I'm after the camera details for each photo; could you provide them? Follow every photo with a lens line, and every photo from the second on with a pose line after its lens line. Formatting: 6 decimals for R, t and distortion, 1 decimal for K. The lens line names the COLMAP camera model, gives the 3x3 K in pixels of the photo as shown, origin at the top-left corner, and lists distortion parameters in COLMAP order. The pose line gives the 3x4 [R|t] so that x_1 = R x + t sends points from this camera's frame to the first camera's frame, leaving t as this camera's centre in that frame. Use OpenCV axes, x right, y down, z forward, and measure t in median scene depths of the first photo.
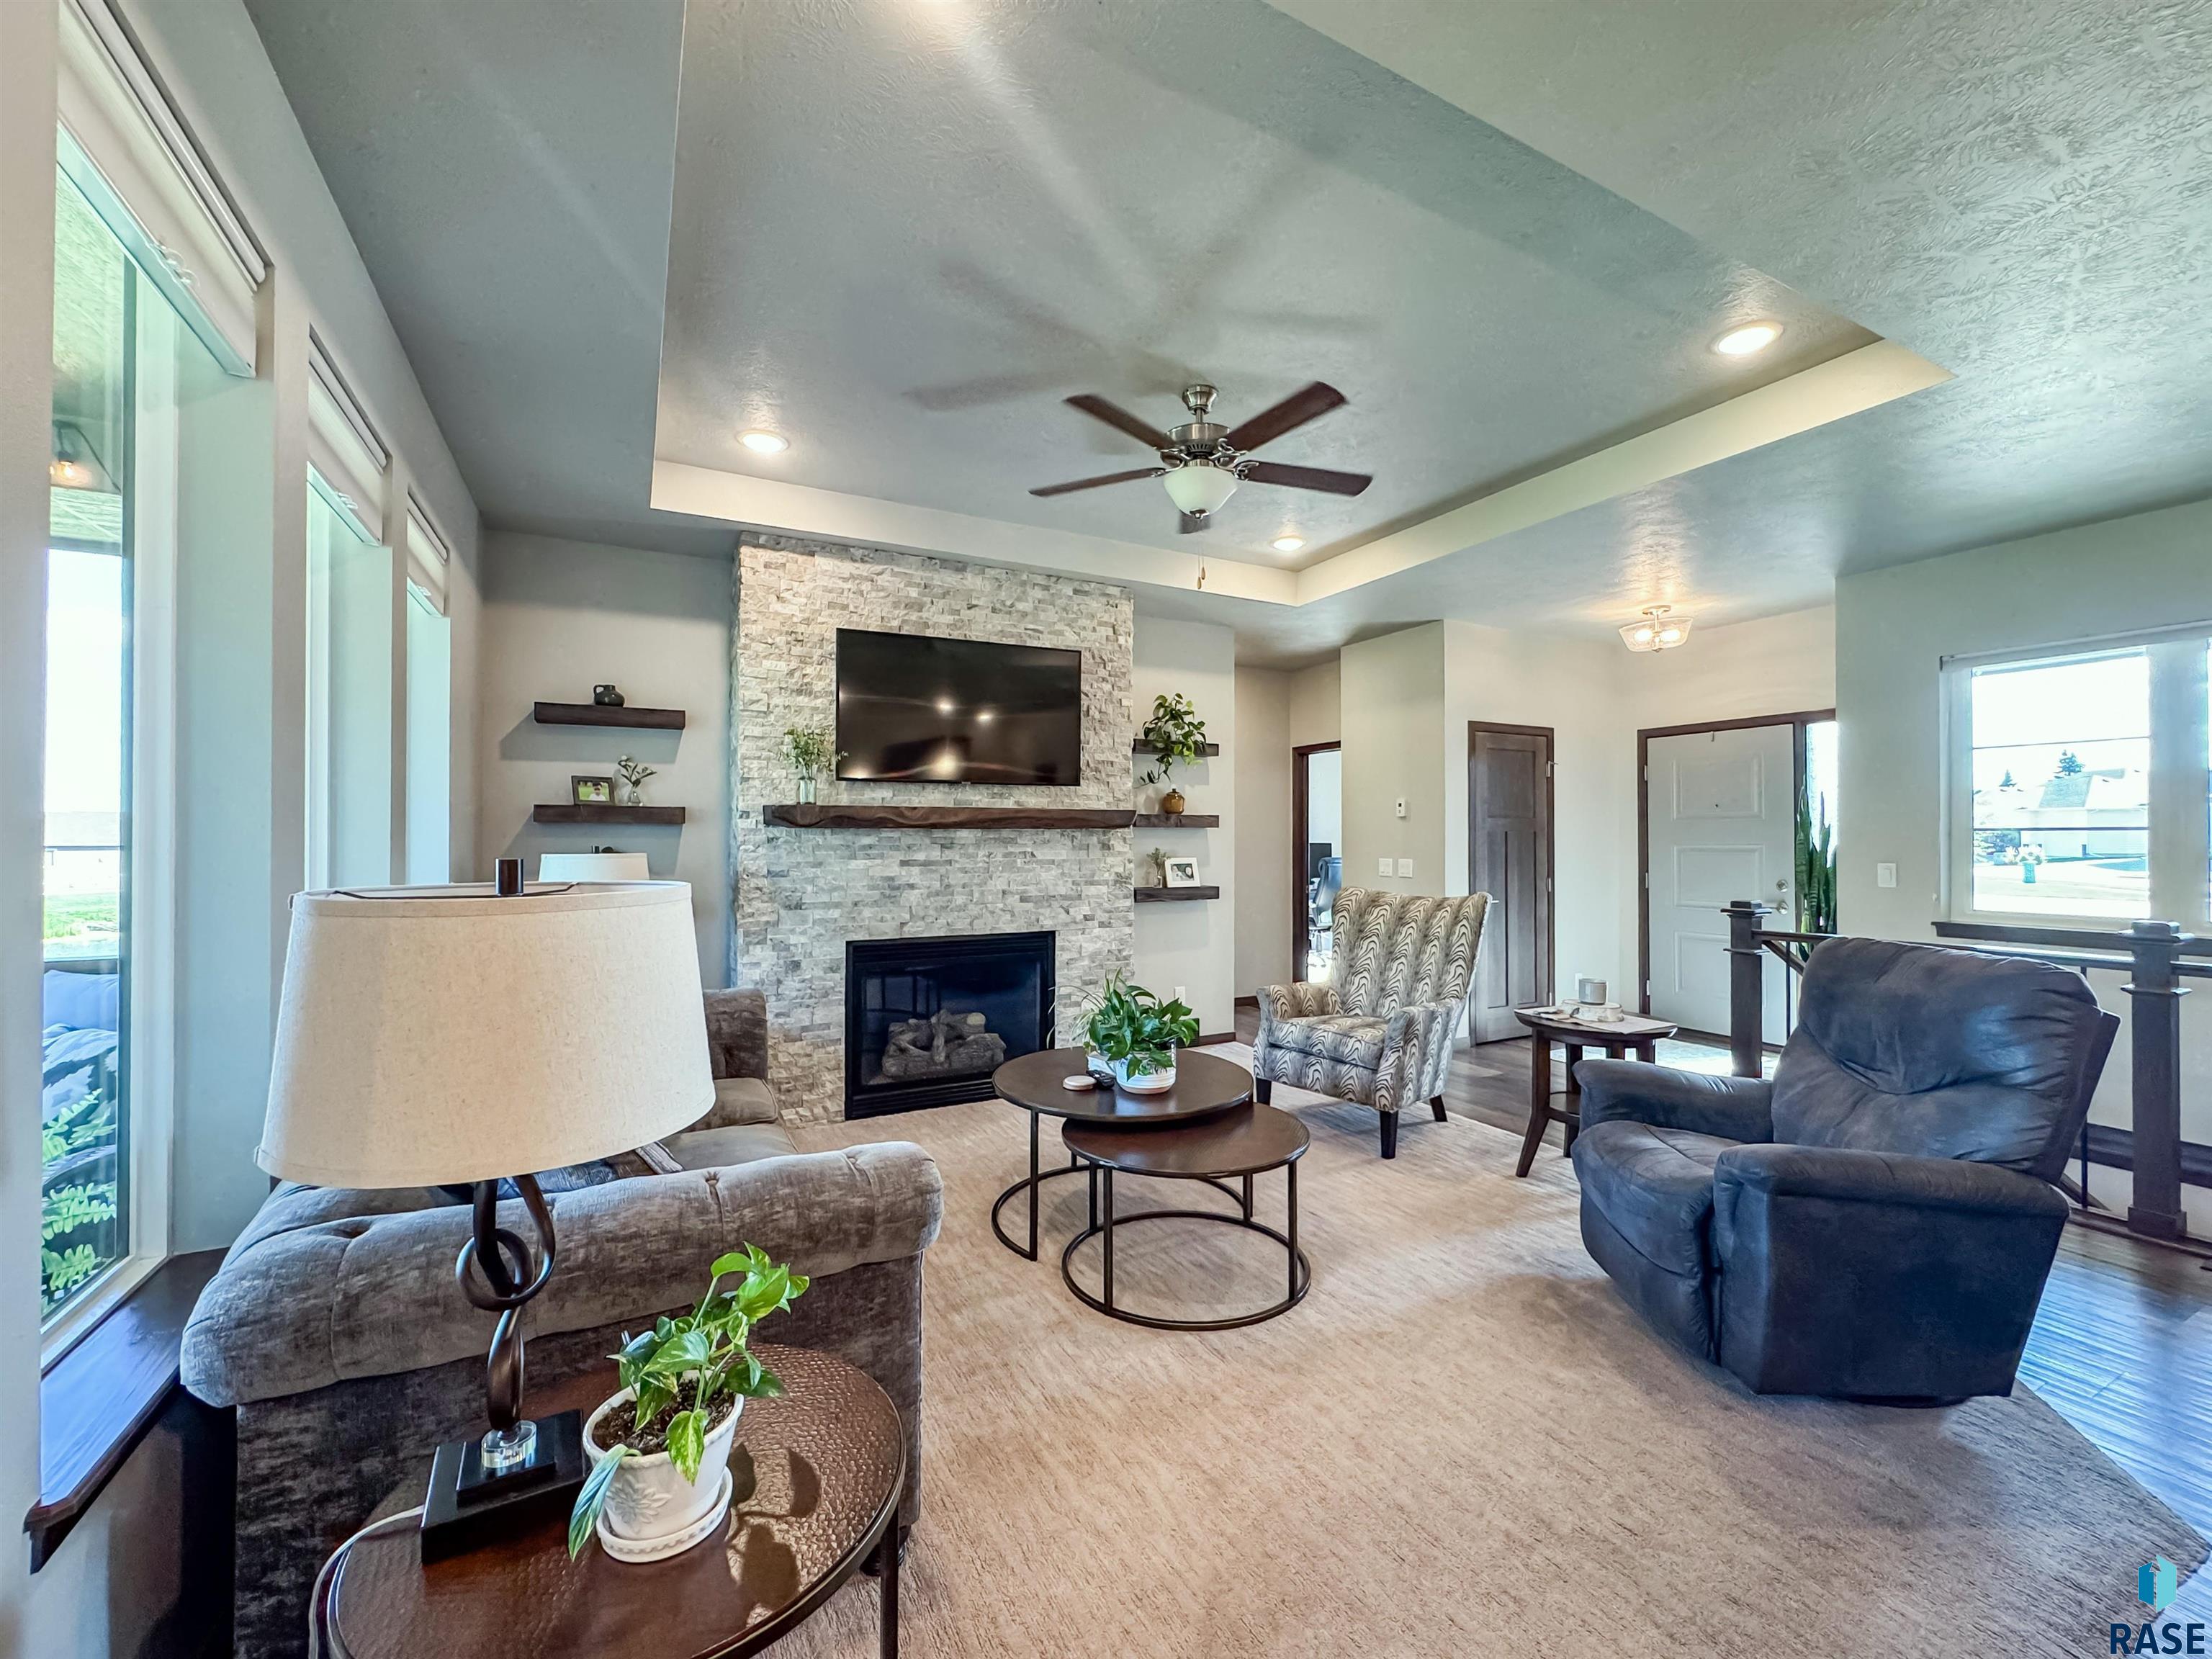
lens RADIAL K [[903.0, 0, 1106.8], [0, 903.0, 831.8], [0, 0, 1]] dist [-0.001875, -0.000271]
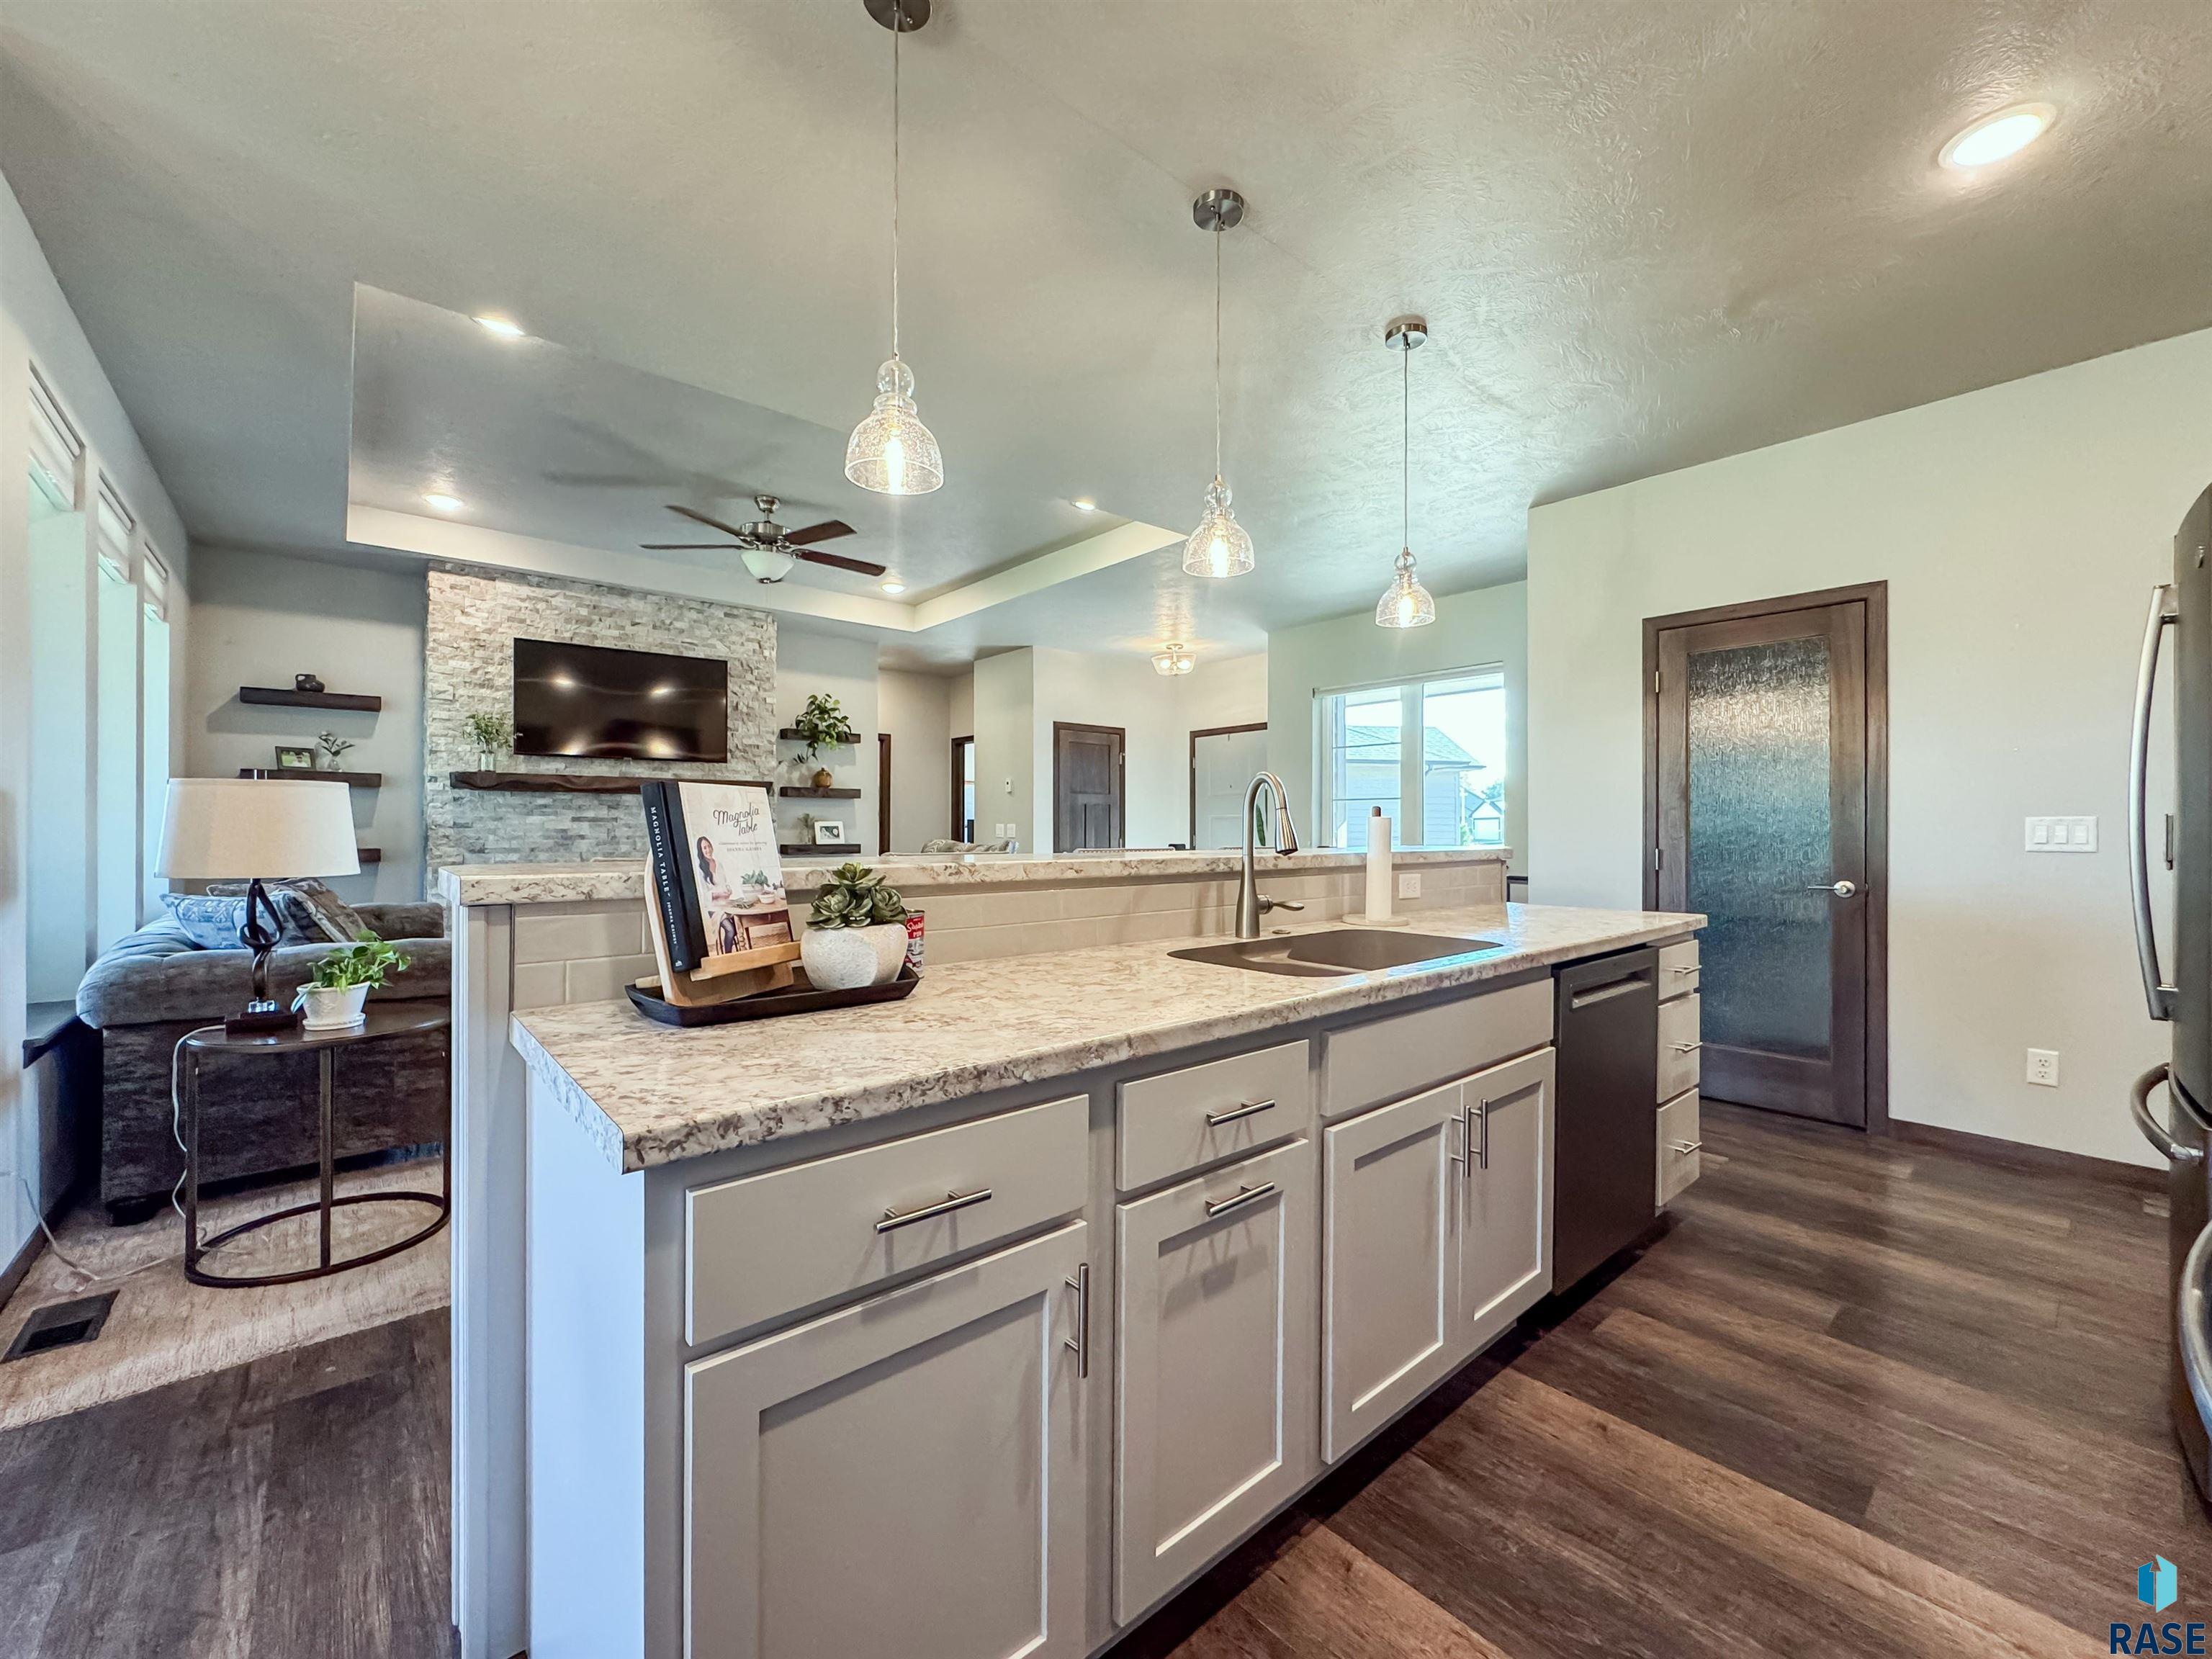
lens RADIAL K [[896.1, 0, 1103.1], [0, 896.1, 827.6], [0, 0, 1]] dist [0.000582, -0.000038]
pose [[0.976143, 0.001381, 0.217126, 0.245627], [-0.002550, 0.999984, 0.005105, 0.039438], [-0.217116, -0.005537, 0.976130, -0.441961]]
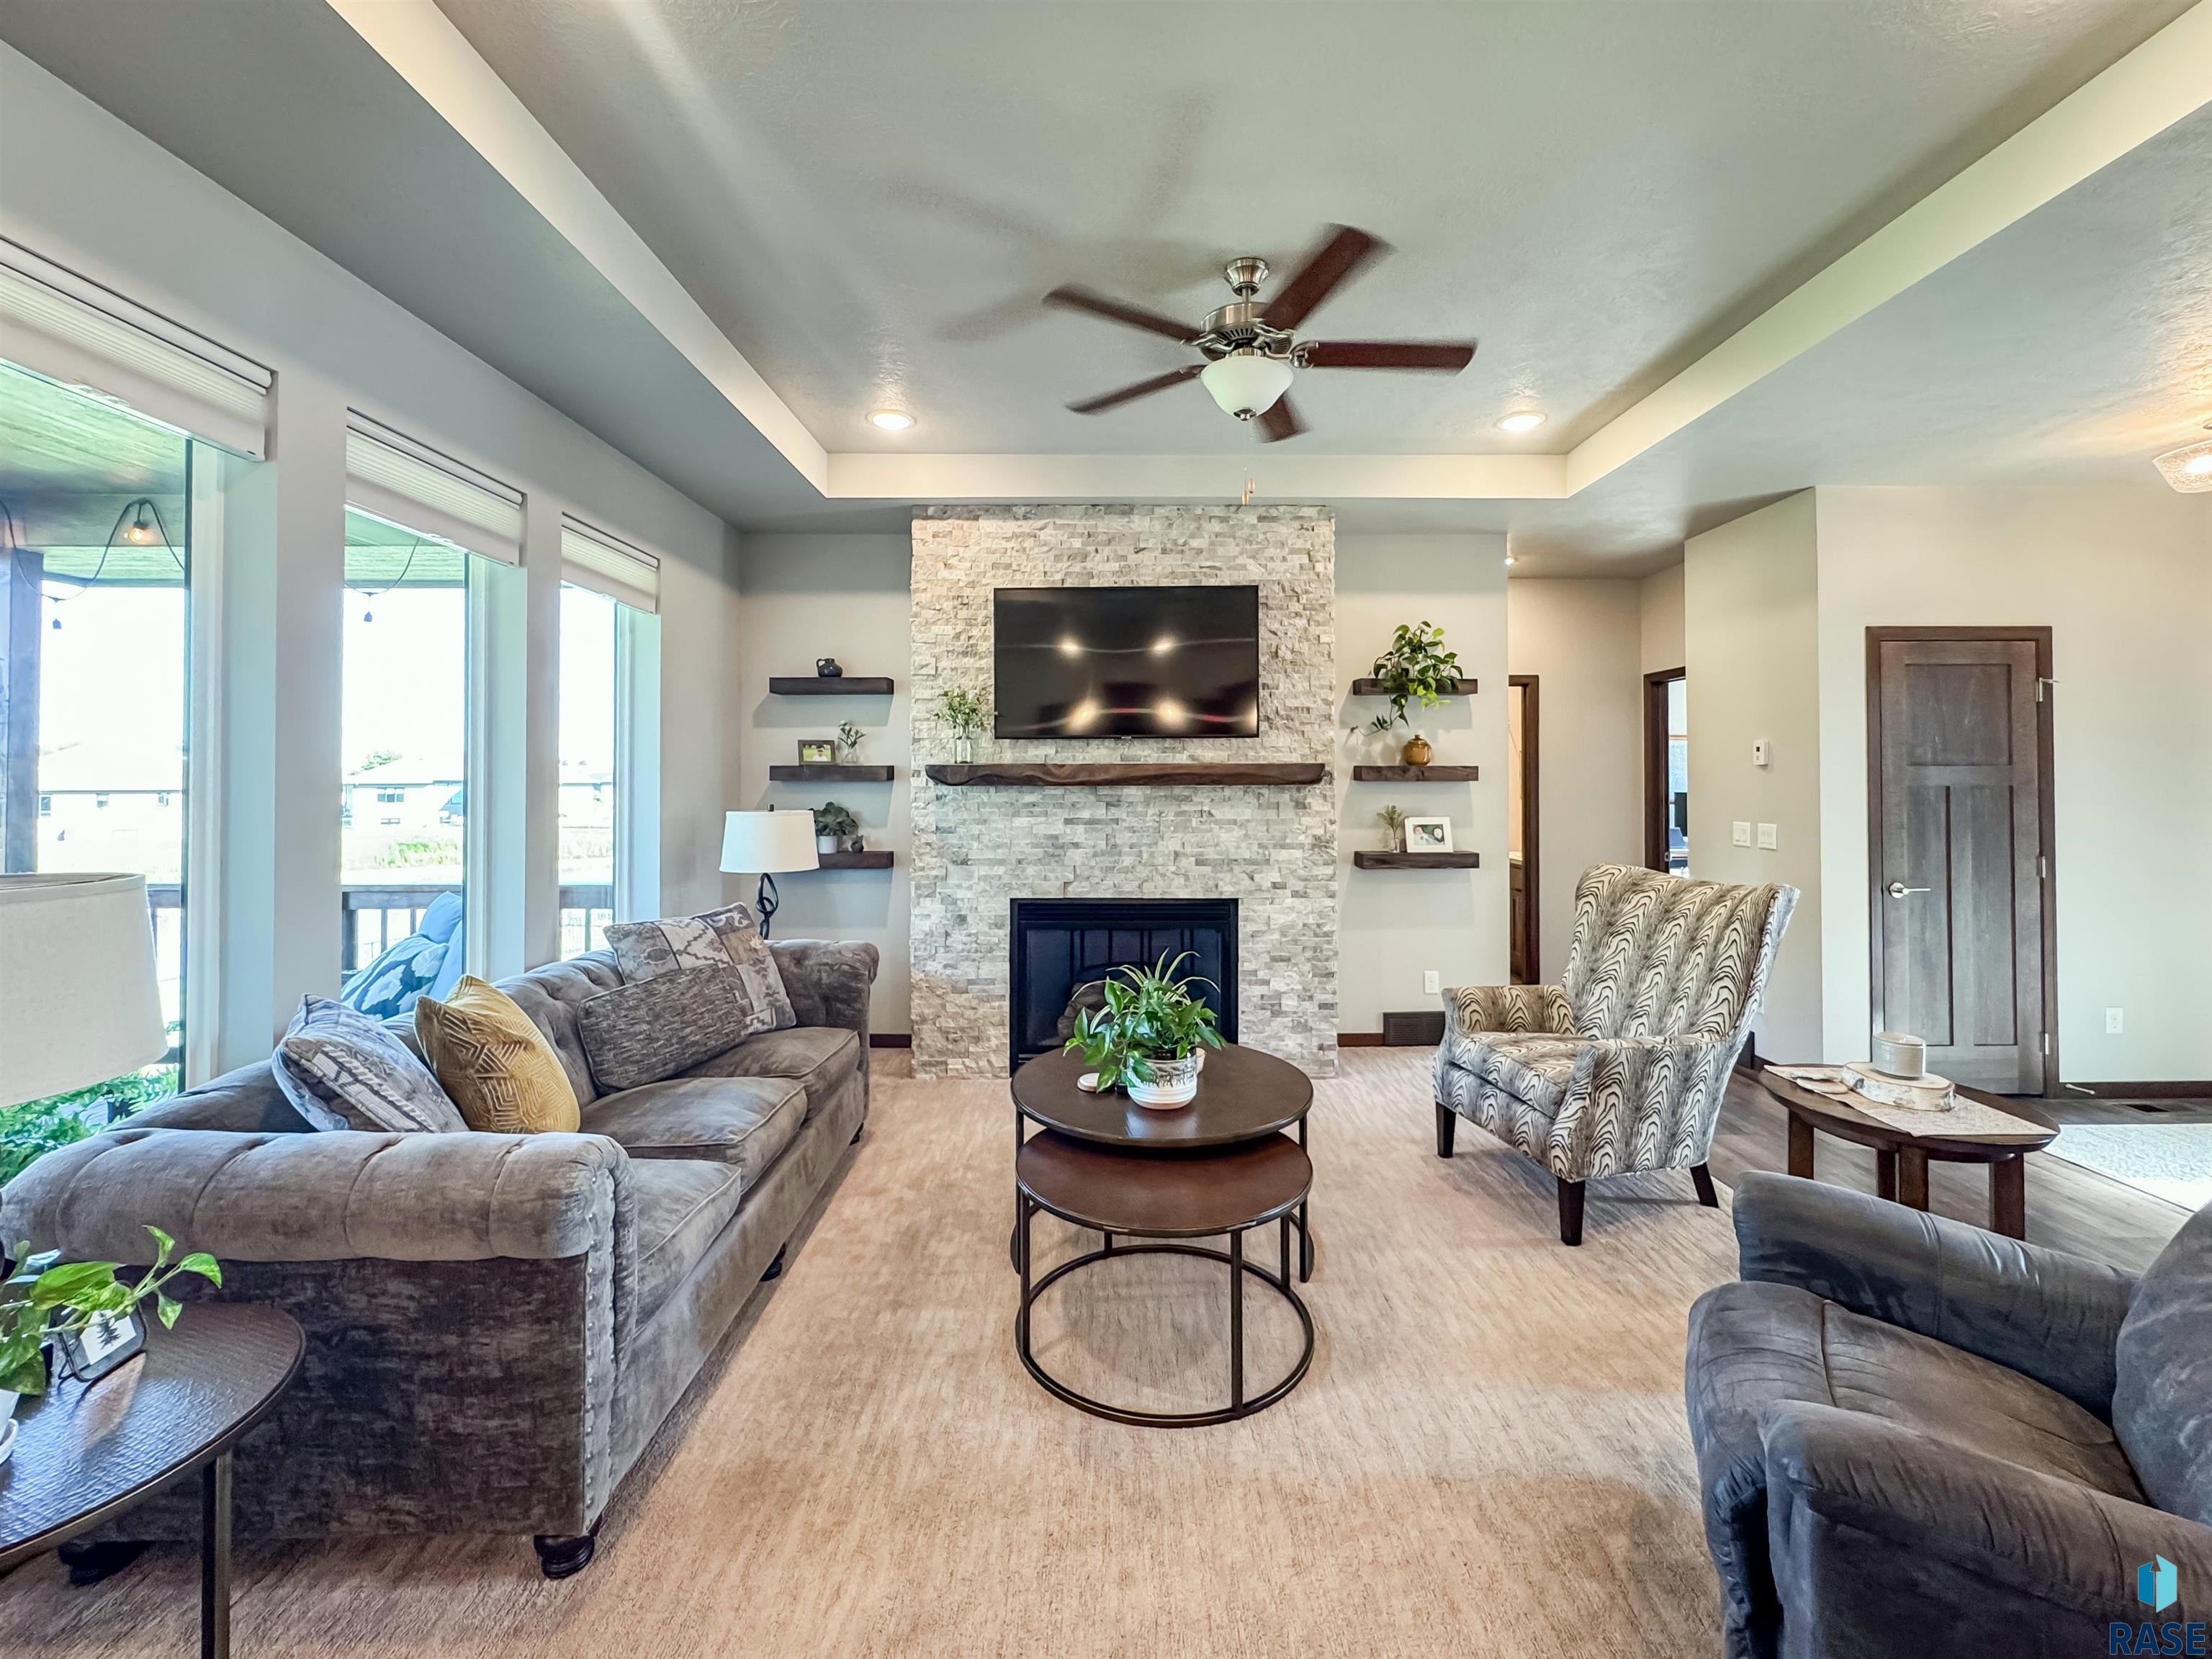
lens RADIAL K [[914.2, 0, 1117.9], [0, 914.2, 767.2], [0, 0, 1]] dist [-0.002013, -0.000036]
pose [[0.887171, -0.006772, -0.461391, 0.287874], [0.004267, 0.999970, -0.006472, -0.017627], [0.461421, 0.003773, 0.887173, 0.152514]]
